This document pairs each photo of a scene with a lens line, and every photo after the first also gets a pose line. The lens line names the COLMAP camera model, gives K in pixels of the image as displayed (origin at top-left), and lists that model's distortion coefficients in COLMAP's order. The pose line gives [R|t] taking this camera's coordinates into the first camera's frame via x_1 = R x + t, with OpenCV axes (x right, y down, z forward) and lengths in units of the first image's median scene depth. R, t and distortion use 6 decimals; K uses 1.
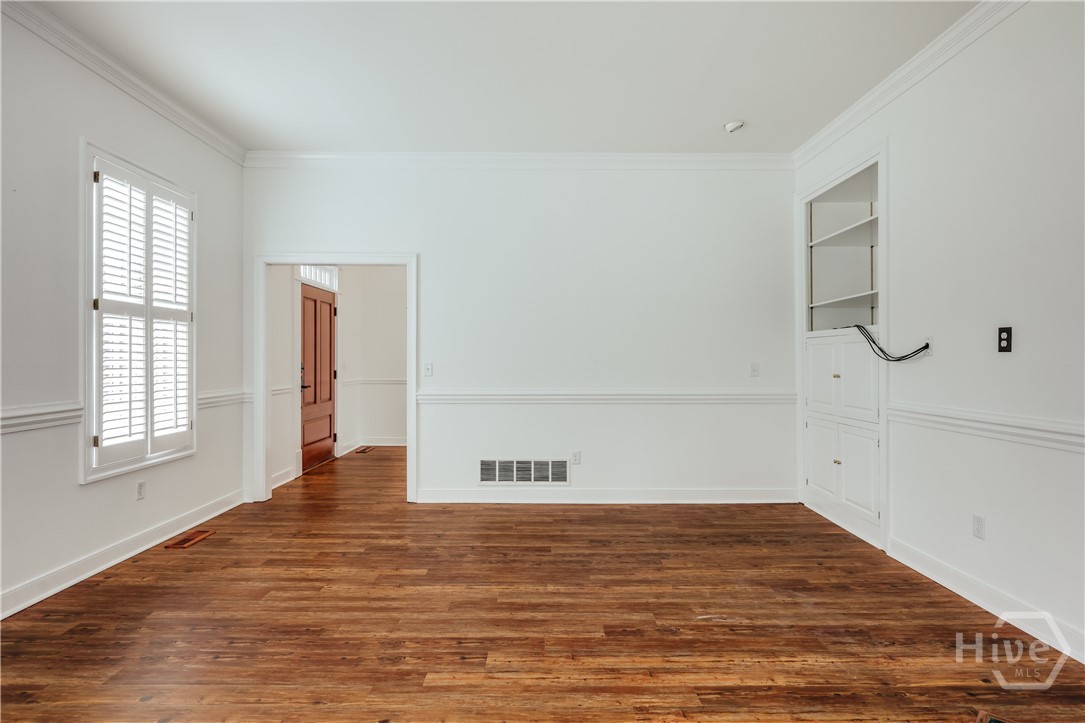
lens RADIAL K [[548.5, 0, 524.5], [0, 548.5, 358.6], [0, 0, 1]] dist [0.000561, 0.000156]
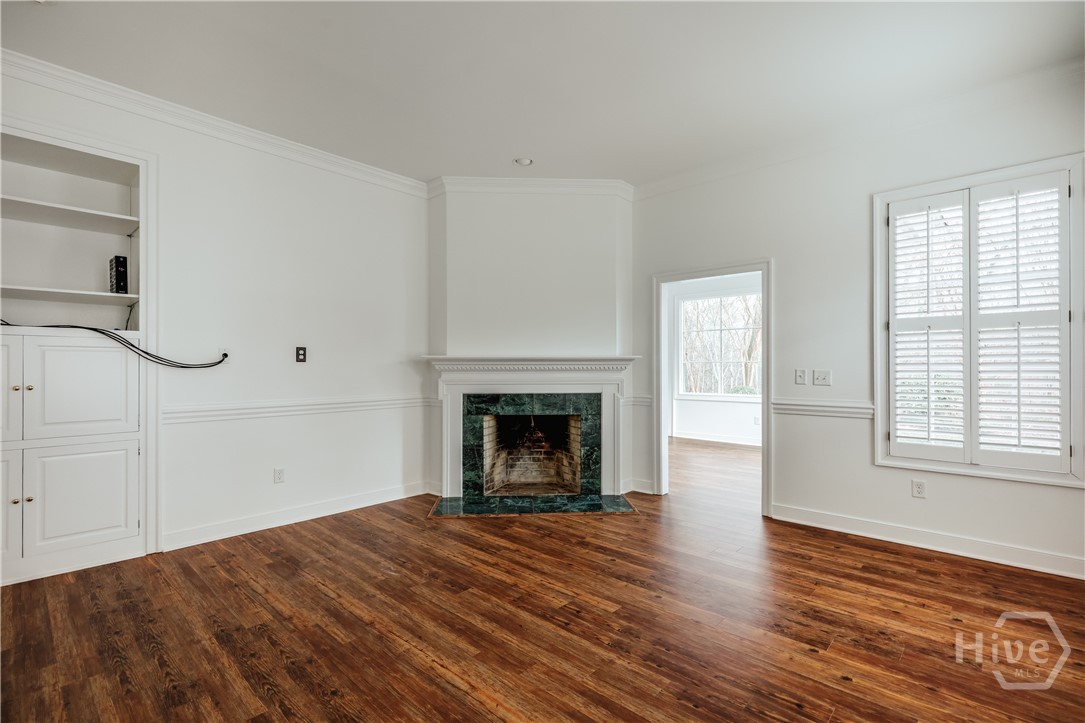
lens RADIAL K [[455.8, 0, 564.1], [0, 455.8, 356.9], [0, 0, 1]] dist [0.000035, -0.000118]
pose [[-0.753608, 0.013512, 0.657185, -0.669555], [-0.001594, 0.999748, -0.022383, 0.003384], [-0.657322, -0.017916, -0.753397, 1.581293]]
